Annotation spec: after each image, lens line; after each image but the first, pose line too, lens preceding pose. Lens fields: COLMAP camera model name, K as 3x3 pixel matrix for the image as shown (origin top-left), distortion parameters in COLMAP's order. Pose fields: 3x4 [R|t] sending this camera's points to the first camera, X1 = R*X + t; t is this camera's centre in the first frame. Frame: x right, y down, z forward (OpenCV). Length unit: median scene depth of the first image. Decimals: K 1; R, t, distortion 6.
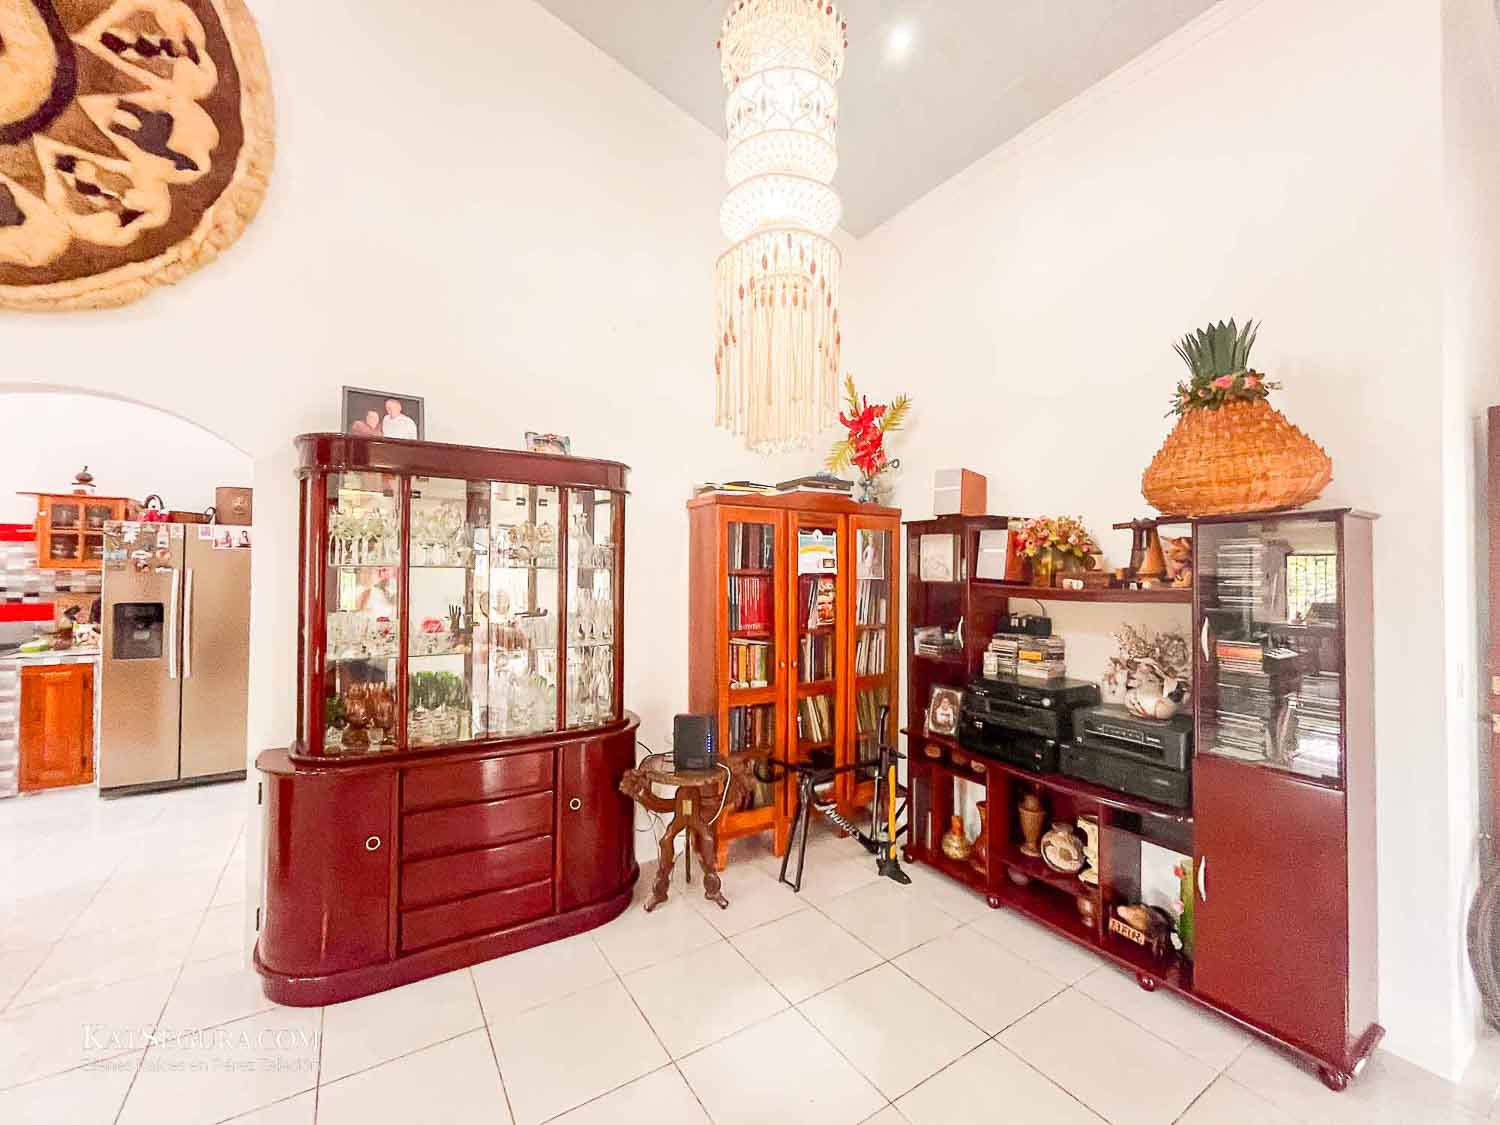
lens RADIAL K [[602.5, 0, 744.4], [0, 602.5, 560.1], [0, 0, 1]] dist [-0.003259, -0.000151]
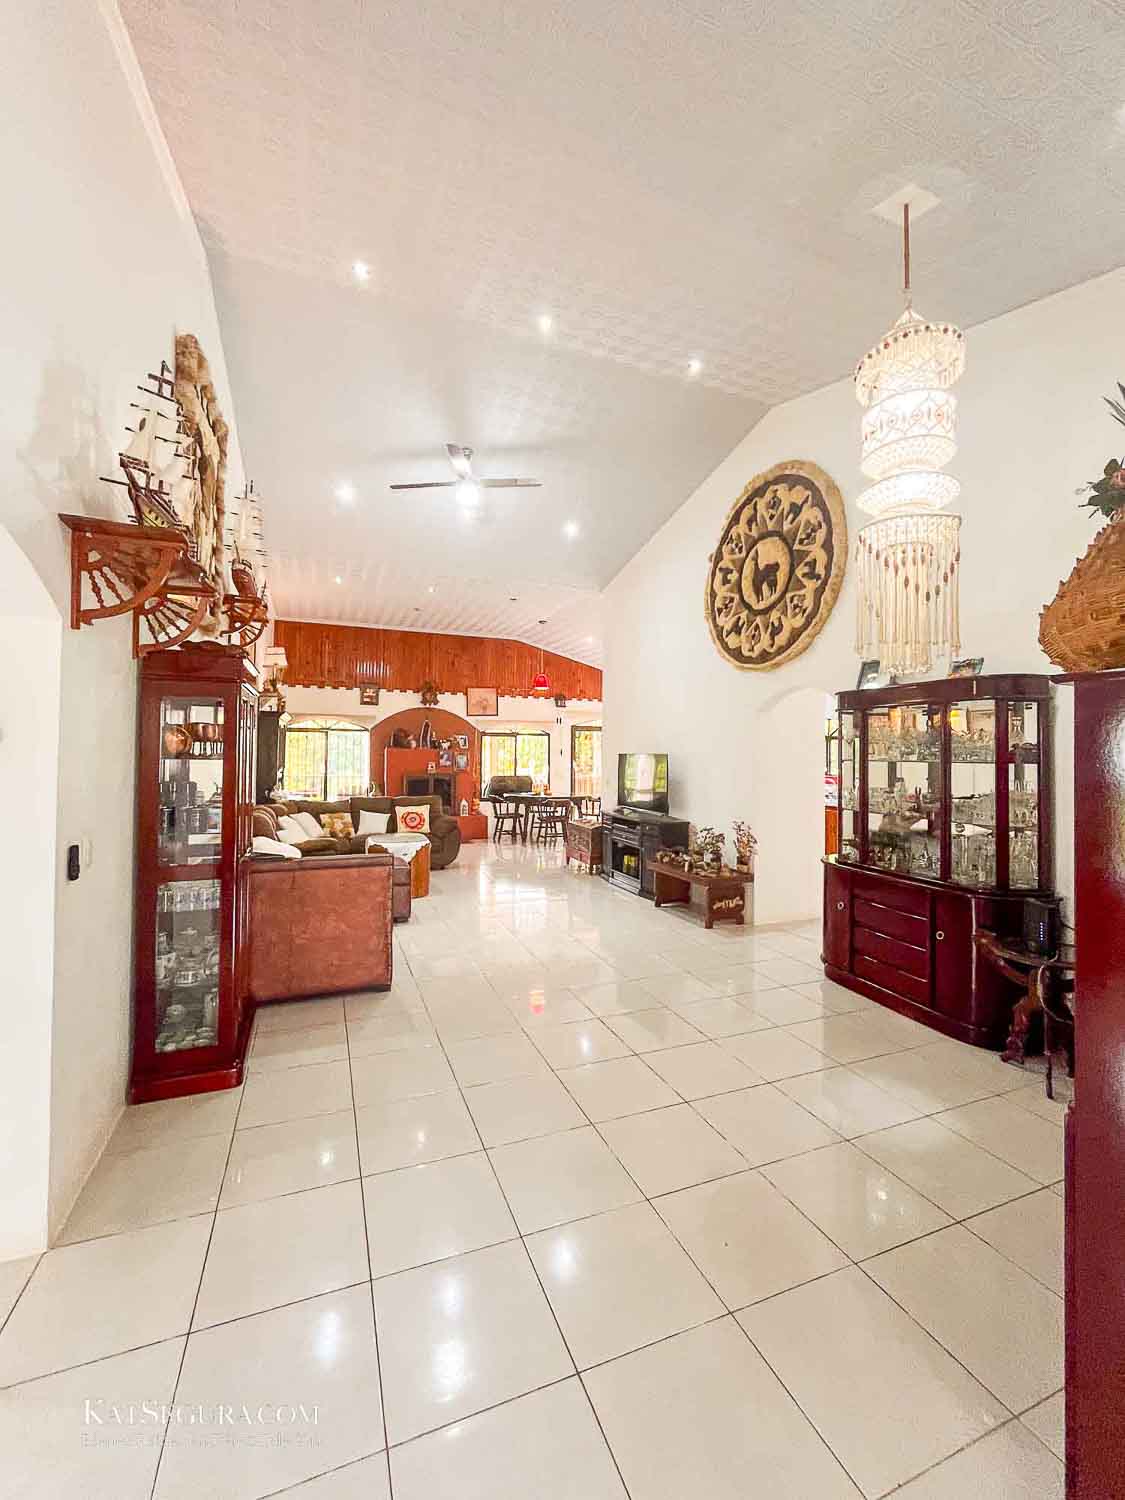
lens RADIAL K [[602.5, 0, 555.3], [0, 602.5, 747.9], [0, 0, 1]] dist [-0.003259, -0.000151]
pose [[-0.192763, -0.011036, -0.981183, 1.464406], [0.002071, 0.999930, -0.011654, -0.008853], [0.981243, -0.004278, -0.192727, 0.482937]]
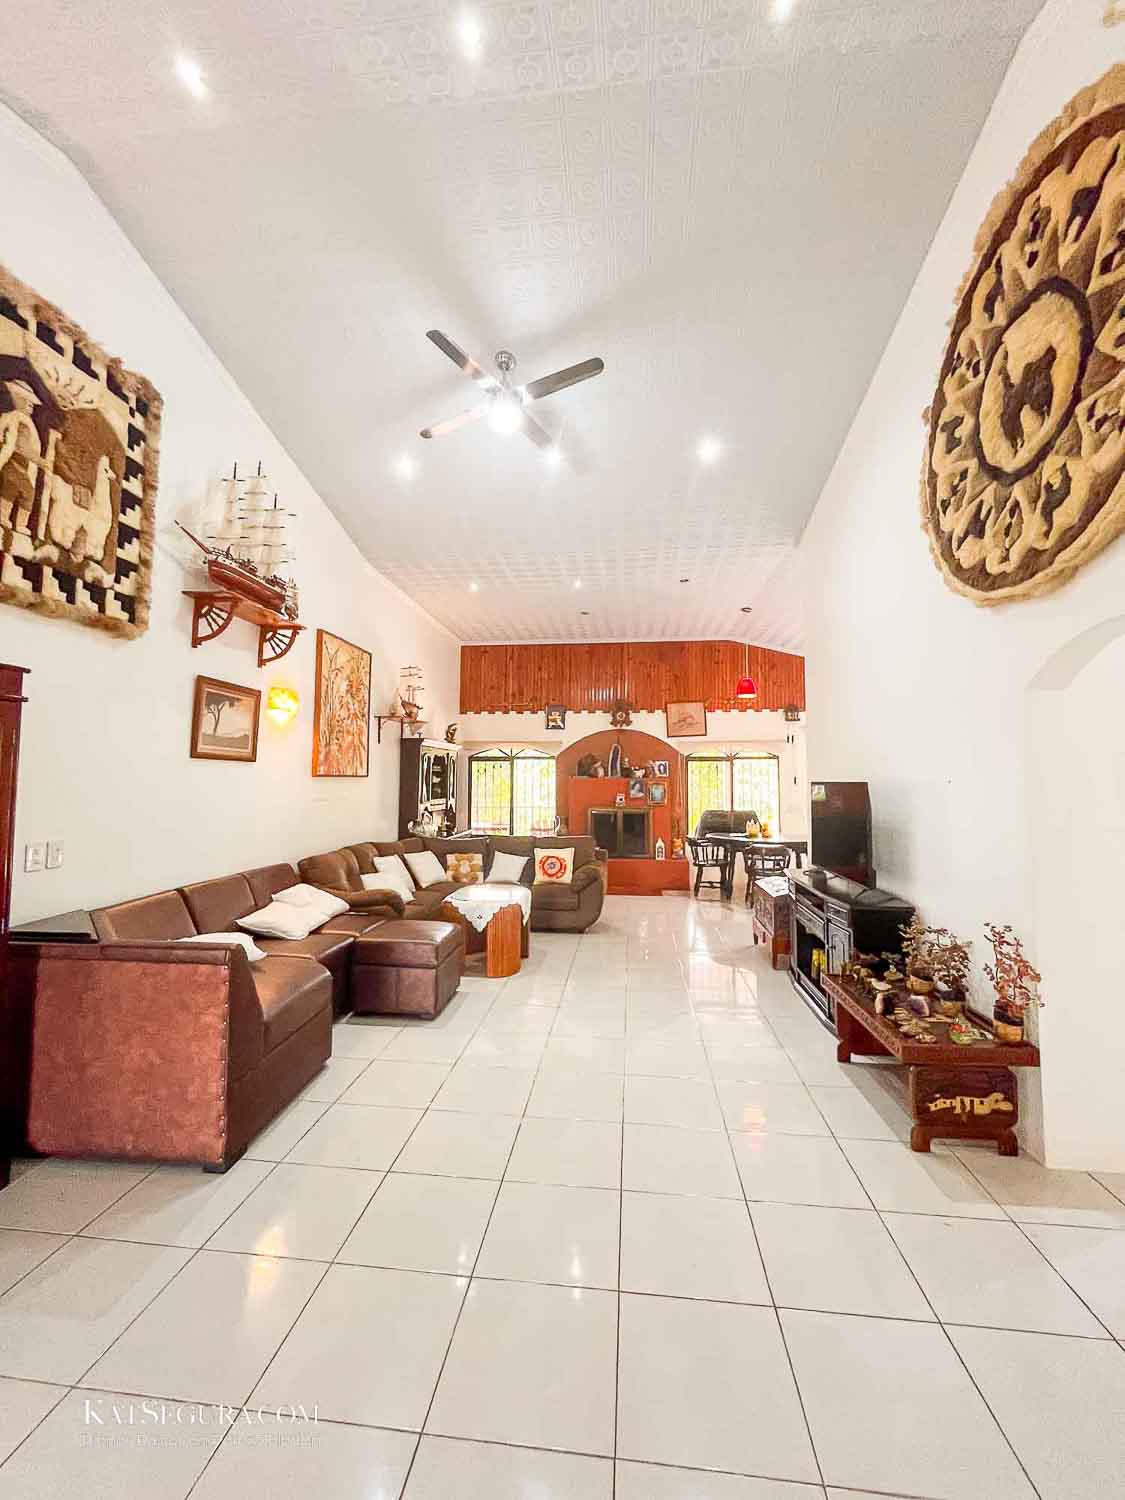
lens RADIAL K [[602.5, 0, 562.7], [0, 602.5, 744.9], [0, 0, 1]] dist [-0.003259, -0.000151]
pose [[-0.629291, -0.048696, -0.775643, 0.240094], [0.006367, 0.997679, -0.067802, -0.006607], [0.777144, -0.047605, -0.627520, 0.865962]]
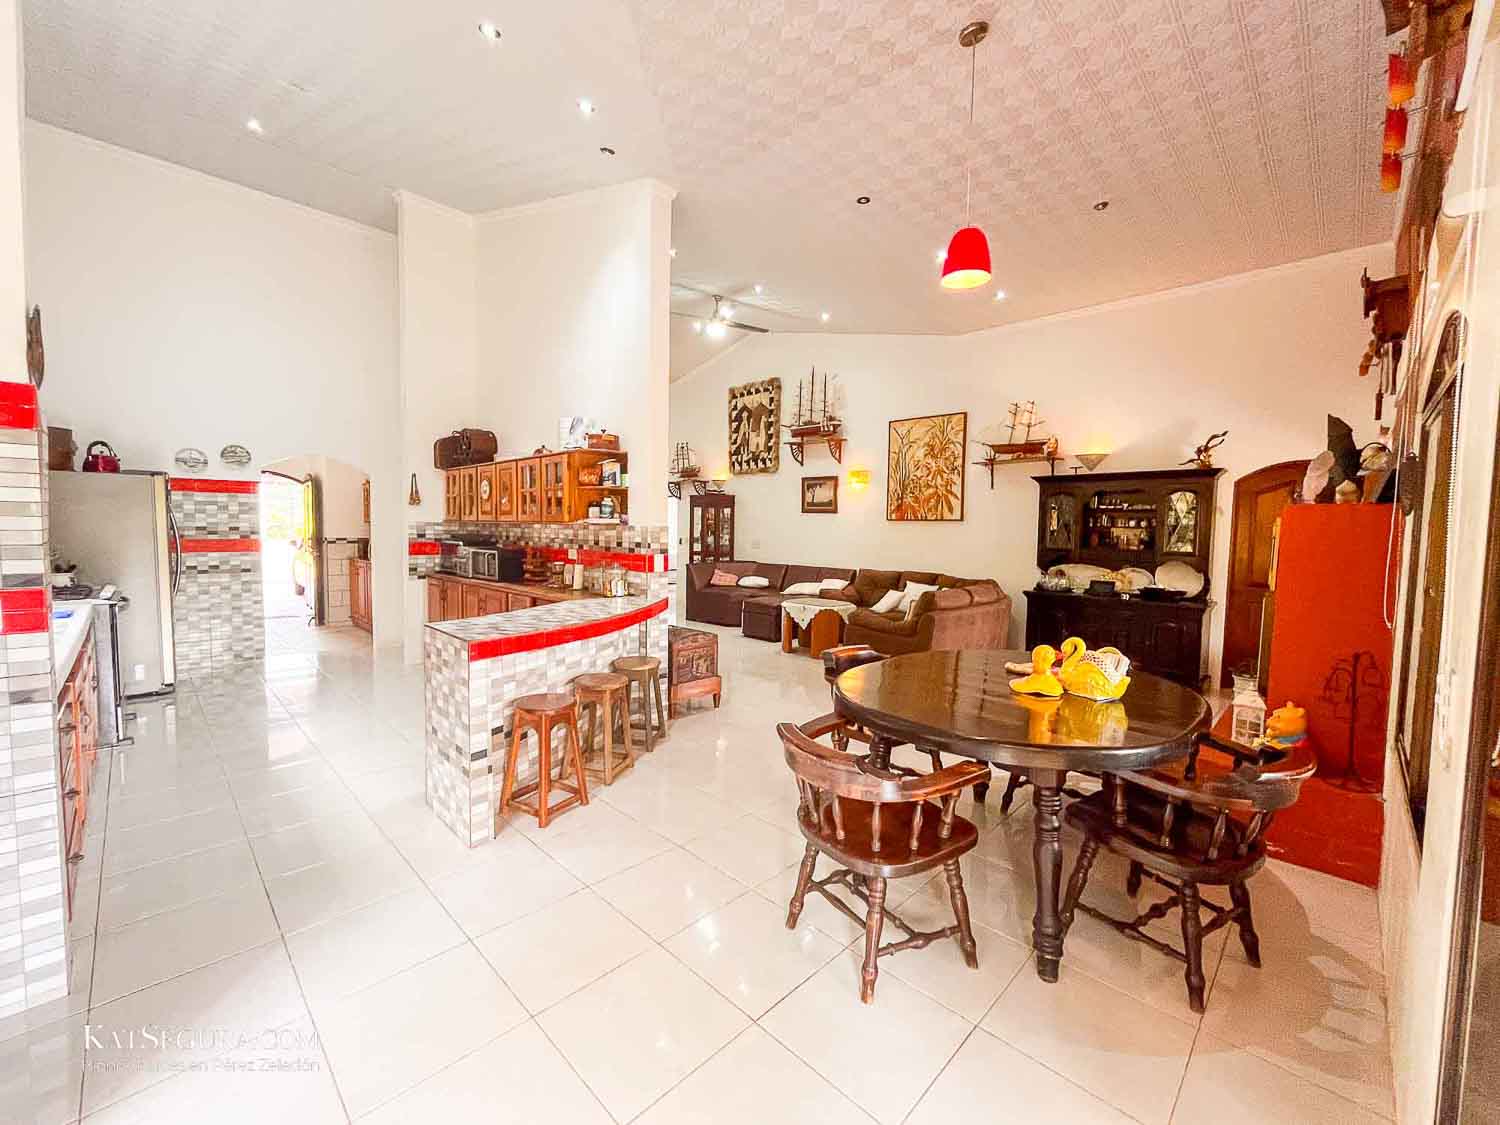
lens RADIAL K [[602.5, 0, 750.4], [0, 602.5, 559.9], [0, 0, 1]] dist [-0.003259, -0.000151]
pose [[-0.218395, -0.066963, 0.973560, -6.992436], [-0.032075, 0.997596, 0.061421, -0.014573], [-0.975333, -0.017812, -0.220018, -0.161985]]
